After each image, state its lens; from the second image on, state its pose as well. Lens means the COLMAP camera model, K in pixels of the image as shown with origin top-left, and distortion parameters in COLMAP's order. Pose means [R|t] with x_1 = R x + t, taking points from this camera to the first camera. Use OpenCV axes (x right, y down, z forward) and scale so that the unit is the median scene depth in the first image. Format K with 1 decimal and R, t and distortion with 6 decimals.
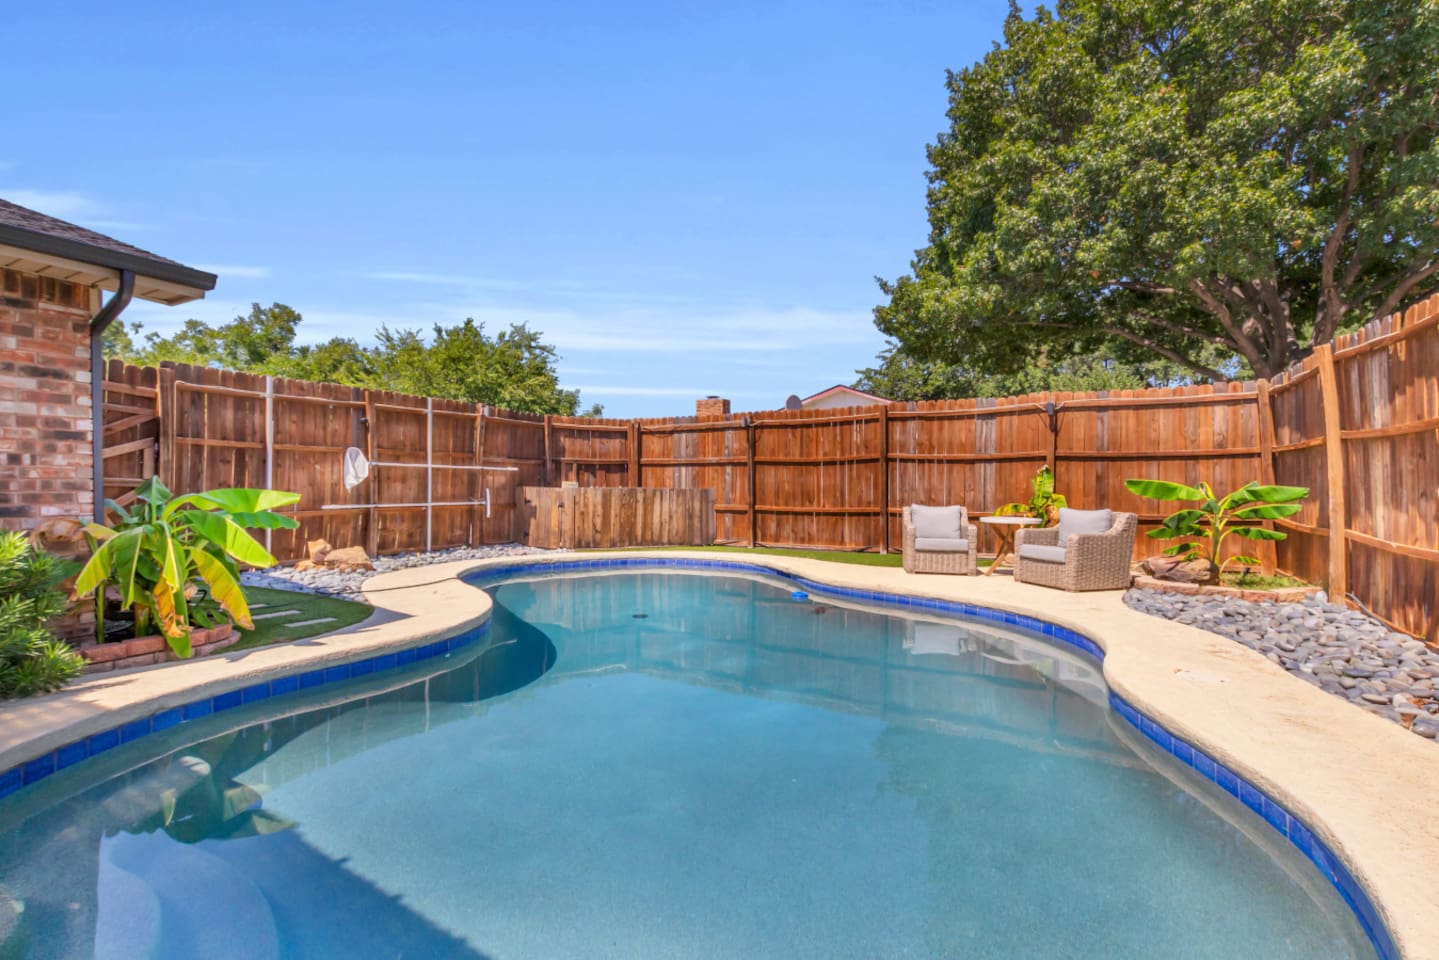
lens RADIAL K [[665.3, 0, 728.9], [0, 665.3, 477.8], [0, 0, 1]] dist [0.000557, -0.002038]
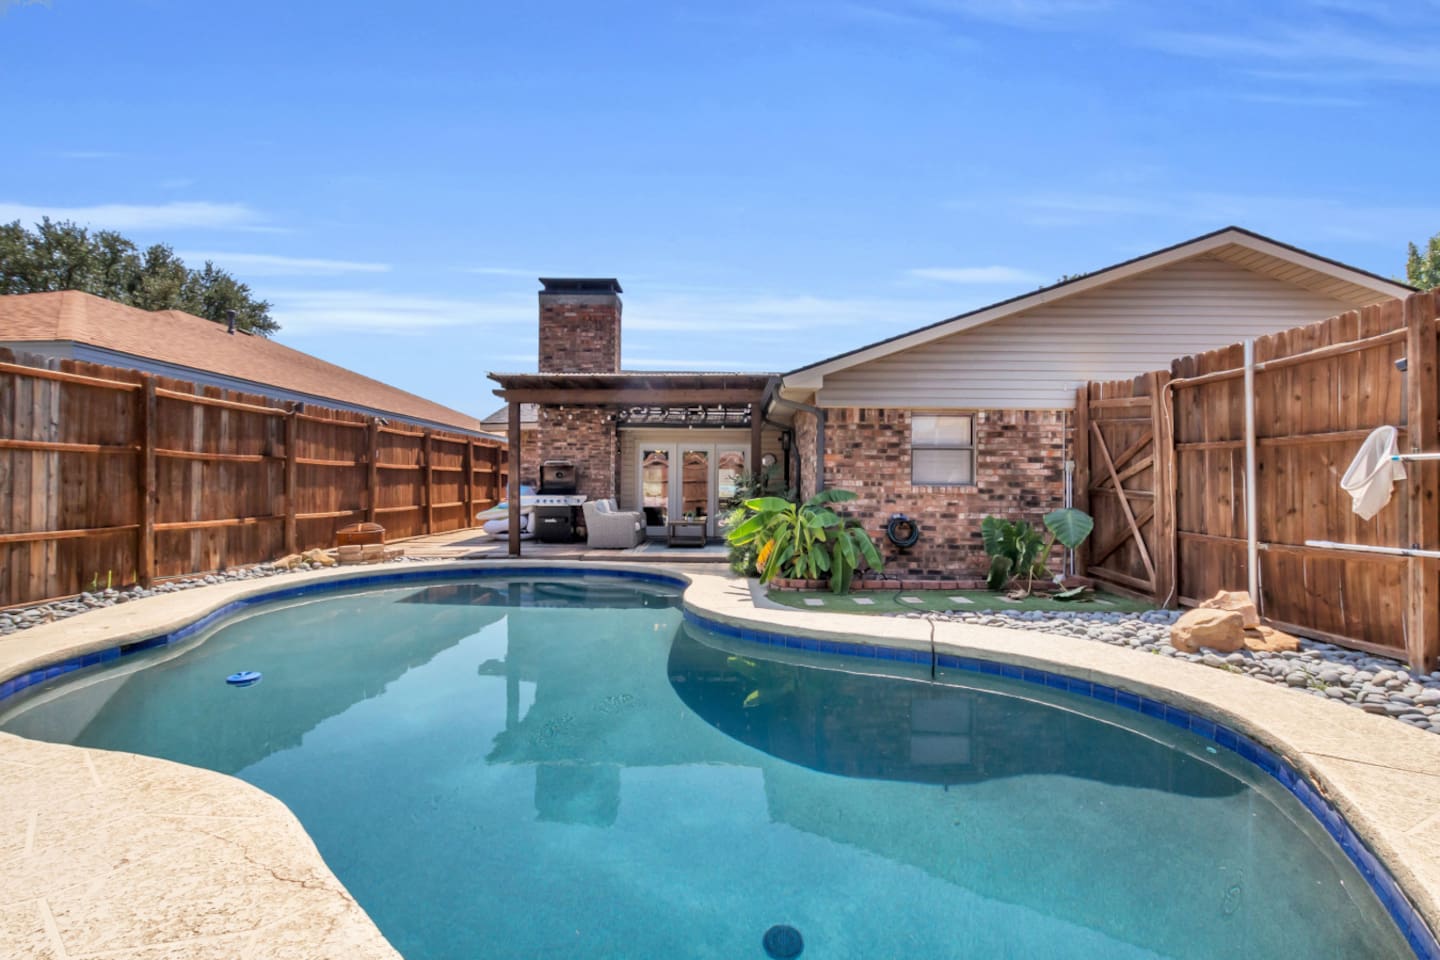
lens RADIAL K [[665.8, 0, 721.6], [0, 665.8, 481.3], [0, 0, 1]] dist [0.000557, -0.002038]
pose [[-0.859485, -0.012349, -0.511012, 0.260164], [-0.000276, 0.999719, -0.023695, 0.012458], [0.511161, -0.020224, -0.859247, 1.483411]]
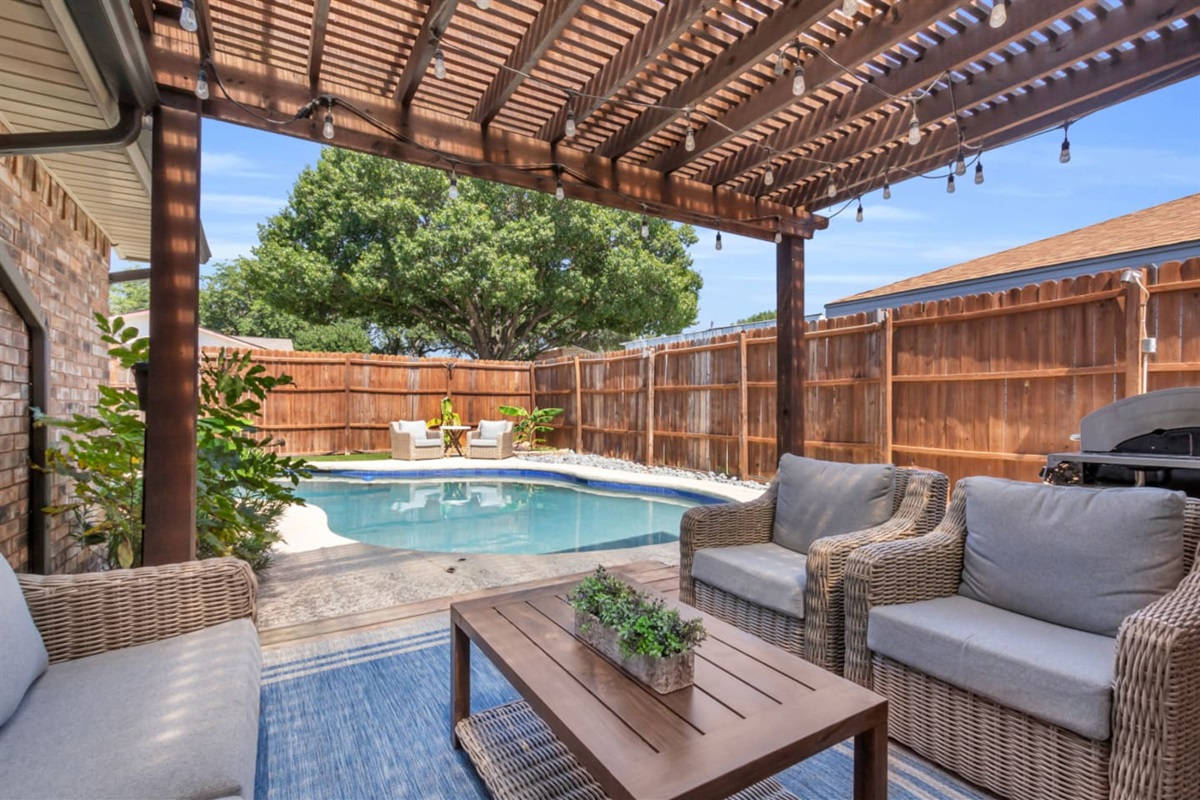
lens RADIAL K [[554.8, 0, 601.5], [0, 554.8, 394.4], [0, 0, 1]] dist [0.000557, -0.002038]
pose [[0.455660, 0.016692, 0.889997, -0.704814], [-0.015495, 0.999821, -0.010819, -0.017299], [-0.890019, -0.008861, 0.455837, -0.070539]]
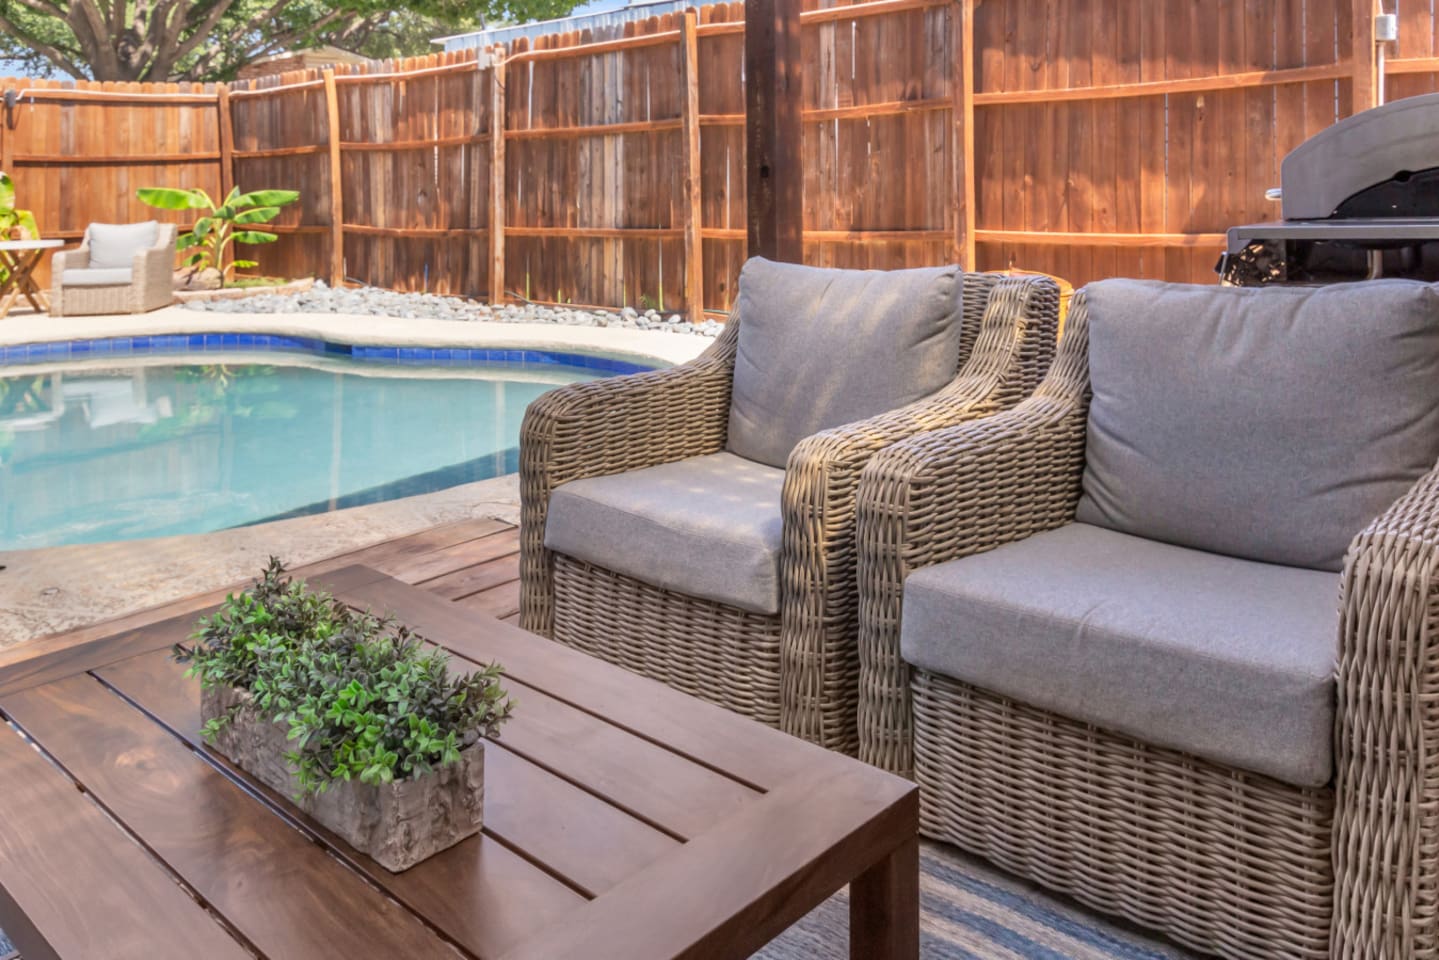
lens RADIAL K [[1170.8, 0, 736.9], [0, 1170.8, 191.6], [0, 0, 1]] dist [-0.017481, 0.017834]
pose [[0.201055, -0.028621, 0.979162, -0.668623], [0.021773, 0.999457, 0.024743, -0.012604], [-0.979338, 0.016345, 0.201568, -0.081984]]
